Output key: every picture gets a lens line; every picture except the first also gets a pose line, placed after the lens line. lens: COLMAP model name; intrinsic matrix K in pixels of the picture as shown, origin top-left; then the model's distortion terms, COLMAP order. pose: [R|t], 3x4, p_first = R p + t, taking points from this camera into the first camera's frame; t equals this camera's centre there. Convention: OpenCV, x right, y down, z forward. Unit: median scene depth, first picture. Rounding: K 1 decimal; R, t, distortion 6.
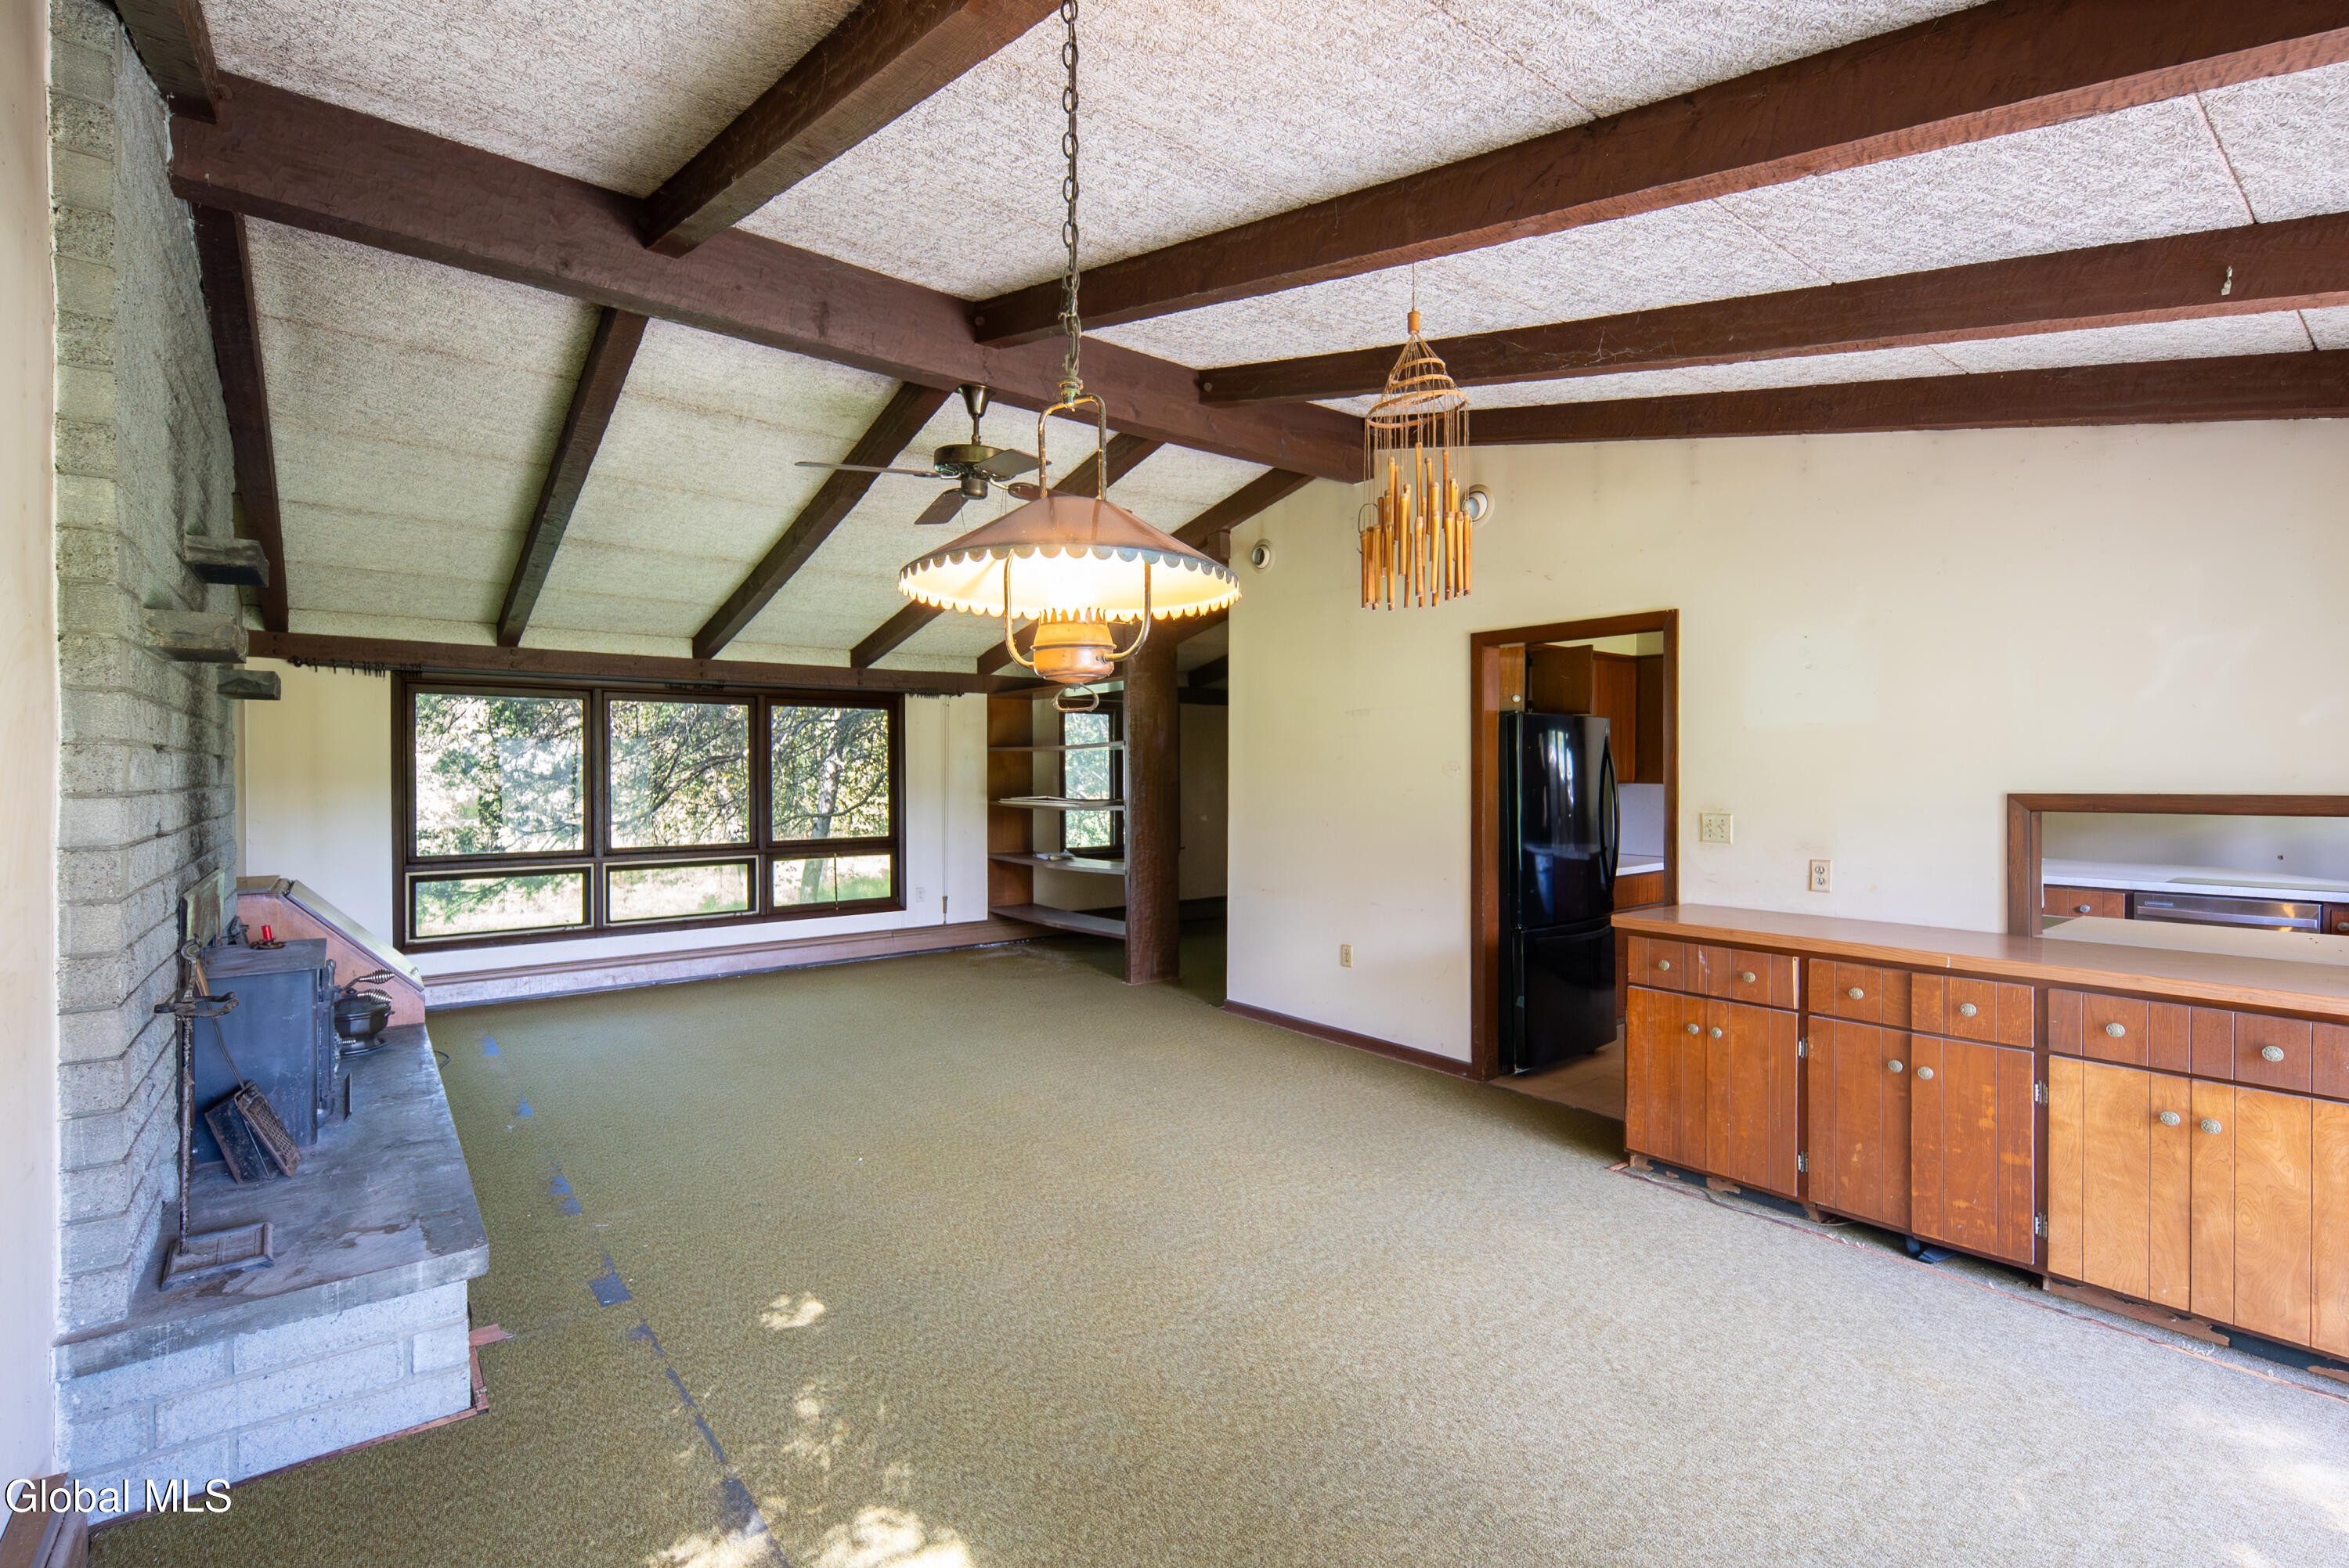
lens RADIAL K [[1076.6, 0, 1174.5], [0, 1076.6, 784.0], [0, 0, 1]] dist [0.001088, -0.000068]
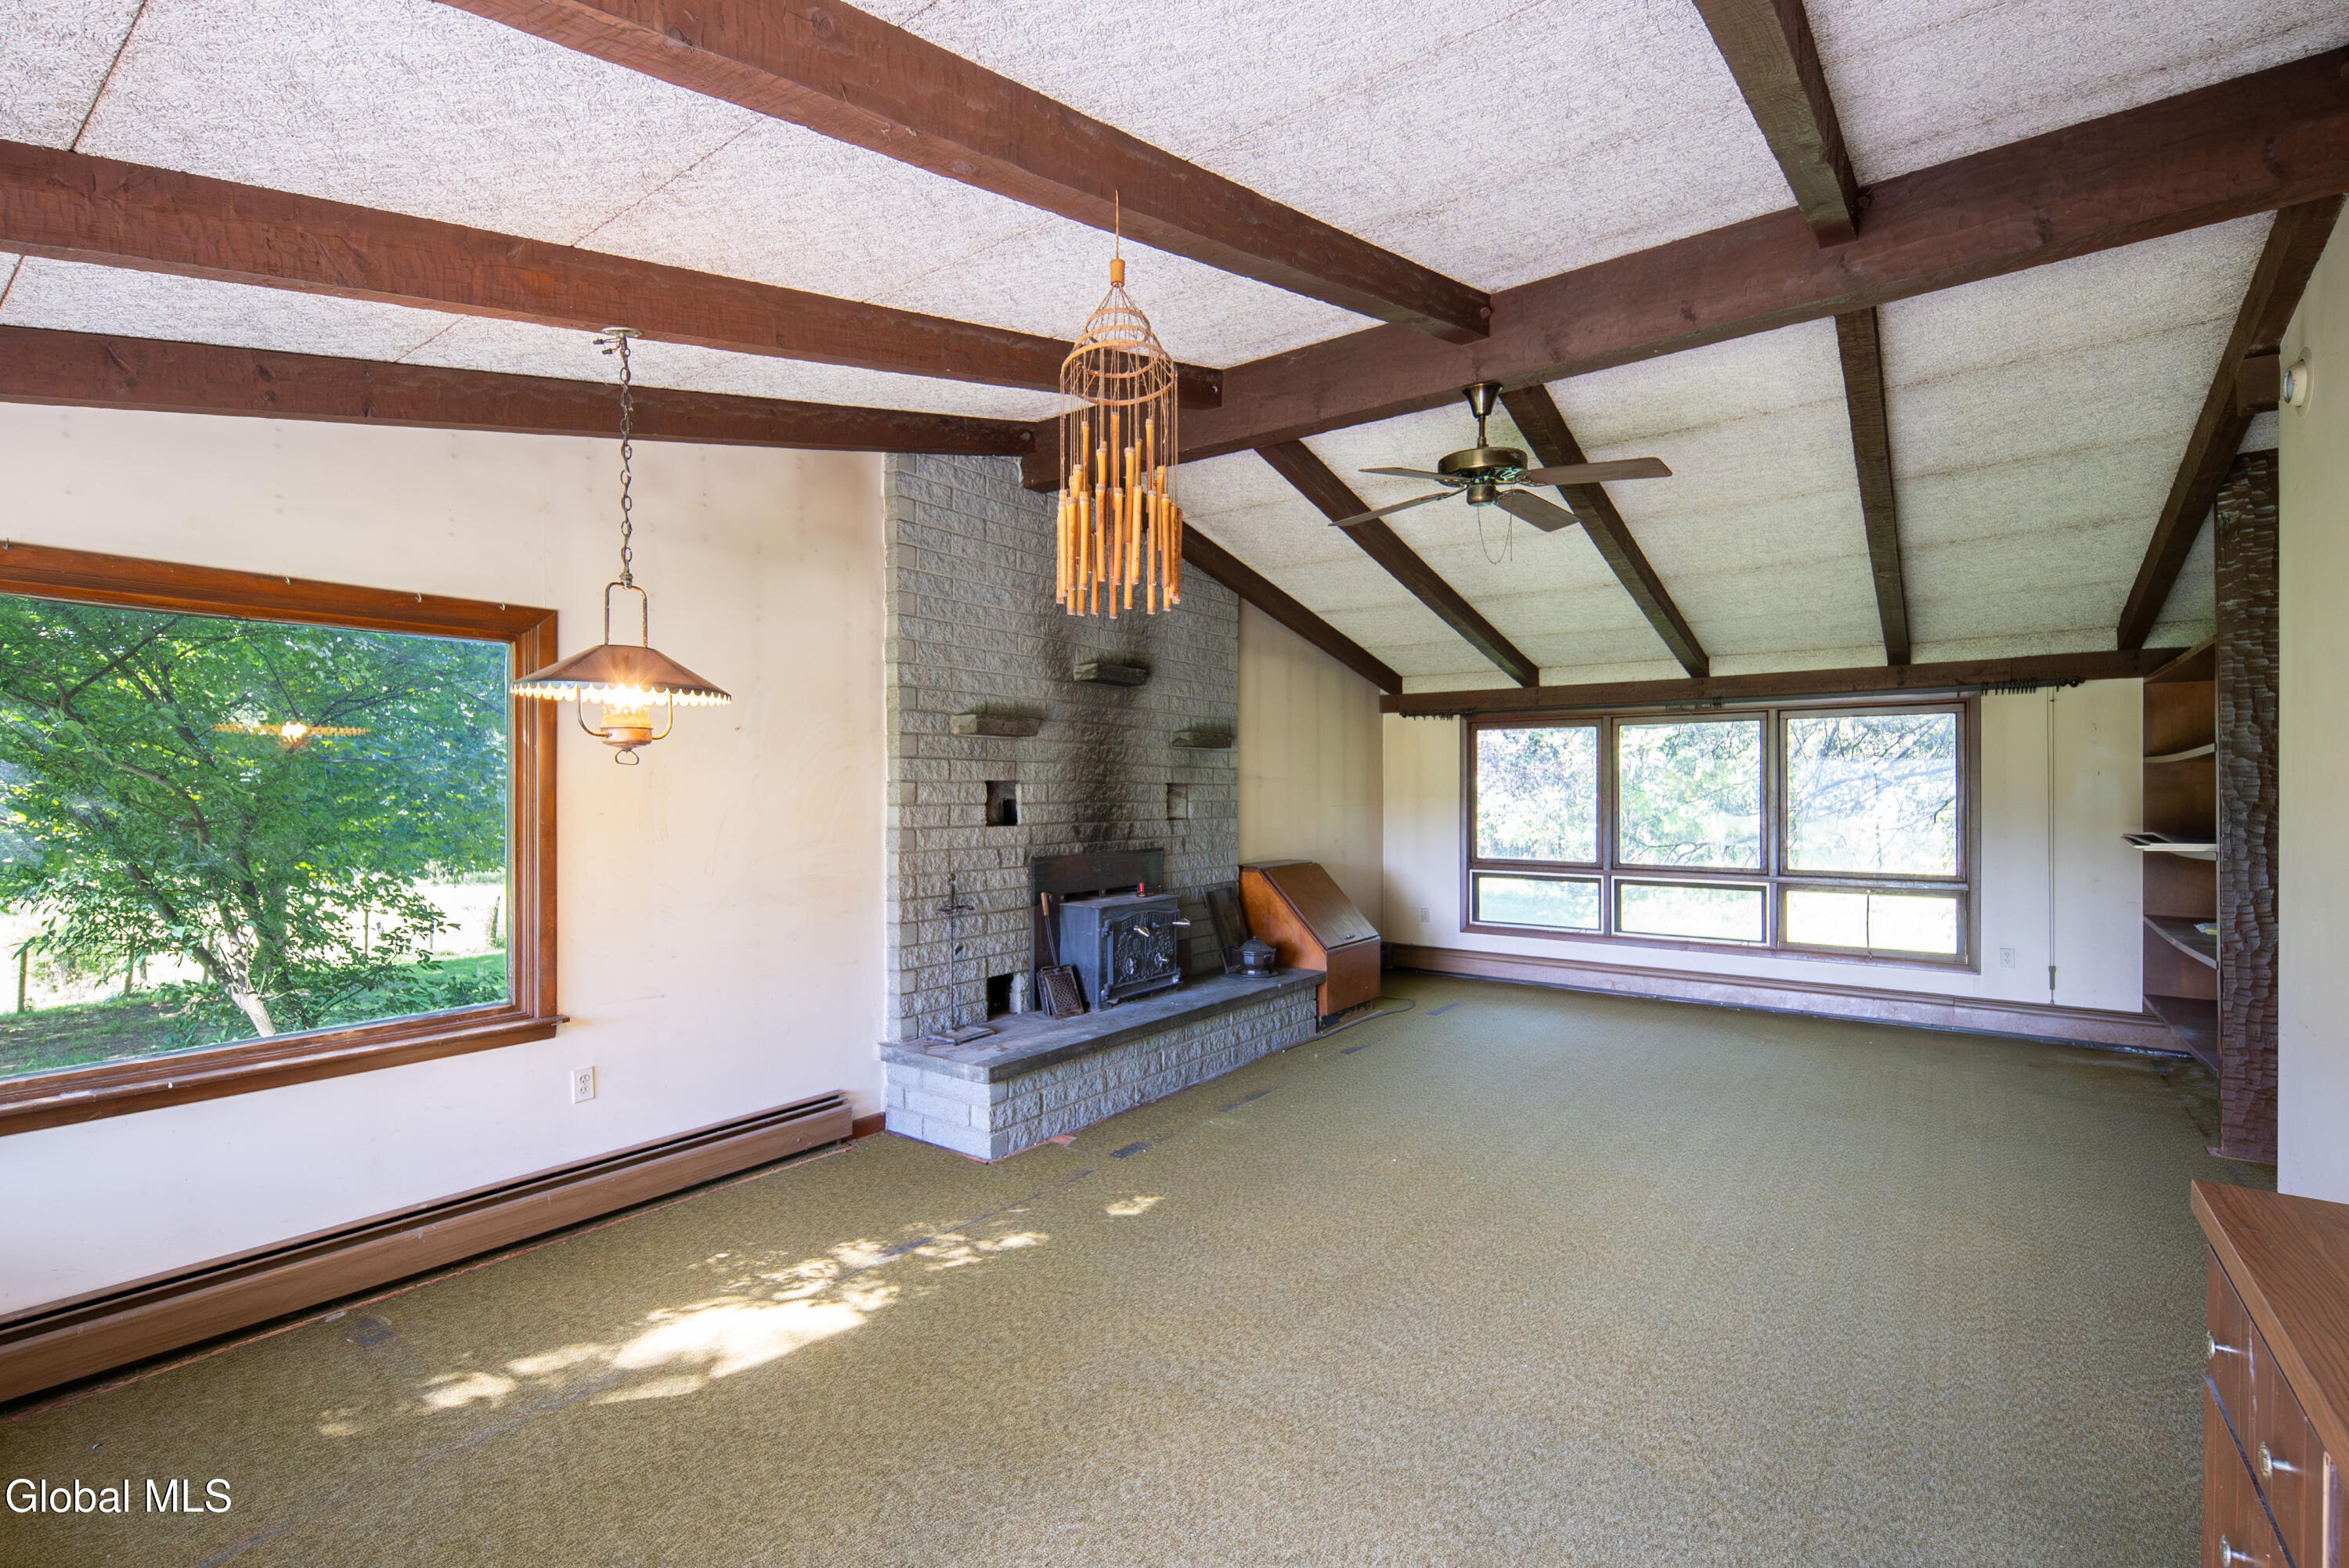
lens RADIAL K [[1044.7, 0, 1168.5], [0, 1044.7, 786.5], [0, 0, 1]] dist [-0.000025, -0.000051]
pose [[0.251180, -0.003003, -0.967936, 0.394538], [-0.011025, 0.999921, -0.005963, -0.005876], [0.967878, 0.012170, 0.251127, 0.319662]]
